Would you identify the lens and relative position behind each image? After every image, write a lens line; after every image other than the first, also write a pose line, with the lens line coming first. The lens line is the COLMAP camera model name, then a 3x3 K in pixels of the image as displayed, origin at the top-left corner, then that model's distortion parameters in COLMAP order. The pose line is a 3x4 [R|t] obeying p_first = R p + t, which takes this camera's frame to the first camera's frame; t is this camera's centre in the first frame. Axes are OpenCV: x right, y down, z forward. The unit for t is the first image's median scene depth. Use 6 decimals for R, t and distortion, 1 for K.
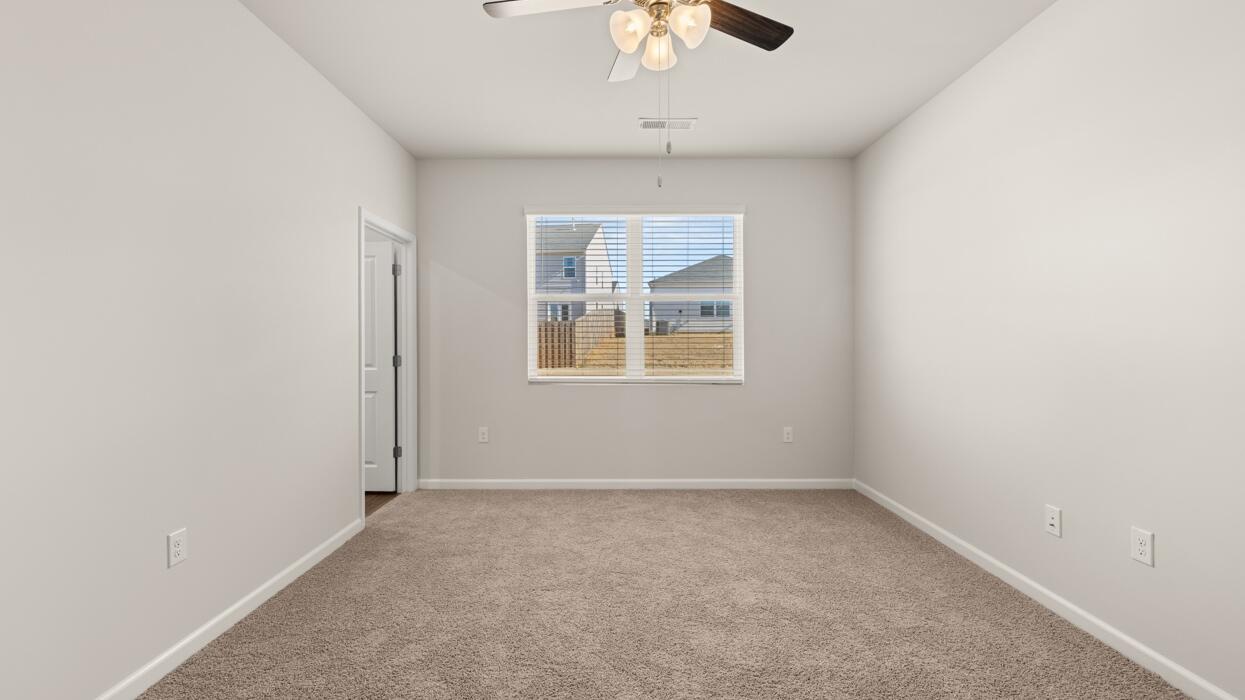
lens RADIAL K [[527.9, 0, 619.8], [0, 527.9, 338.0], [0, 0, 1]] dist [-0.002726, 0.000066]
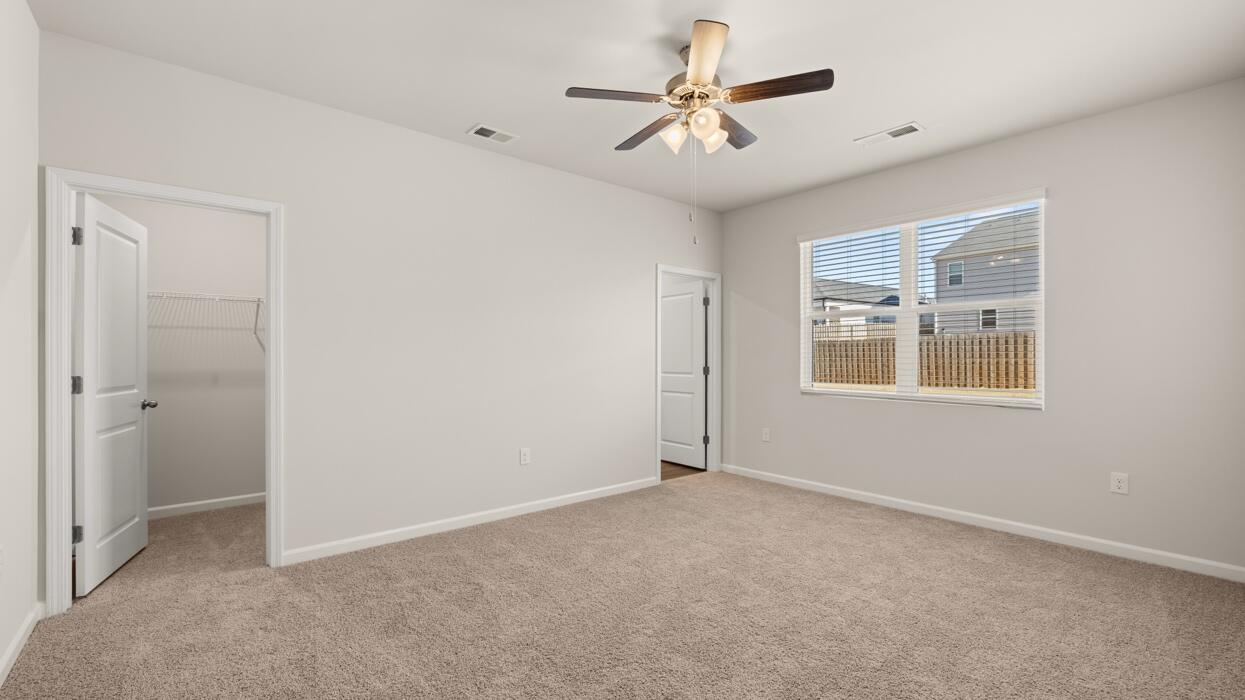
lens RADIAL K [[527.9, 0, 615.8], [0, 527.9, 353.9], [0, 0, 1]] dist [-0.002726, 0.000066]
pose [[0.636879, -0.000887, -0.770964, 0.461782], [0.002835, 0.999995, 0.001191, -0.000531], [0.770959, -0.002944, 0.636878, -0.014590]]
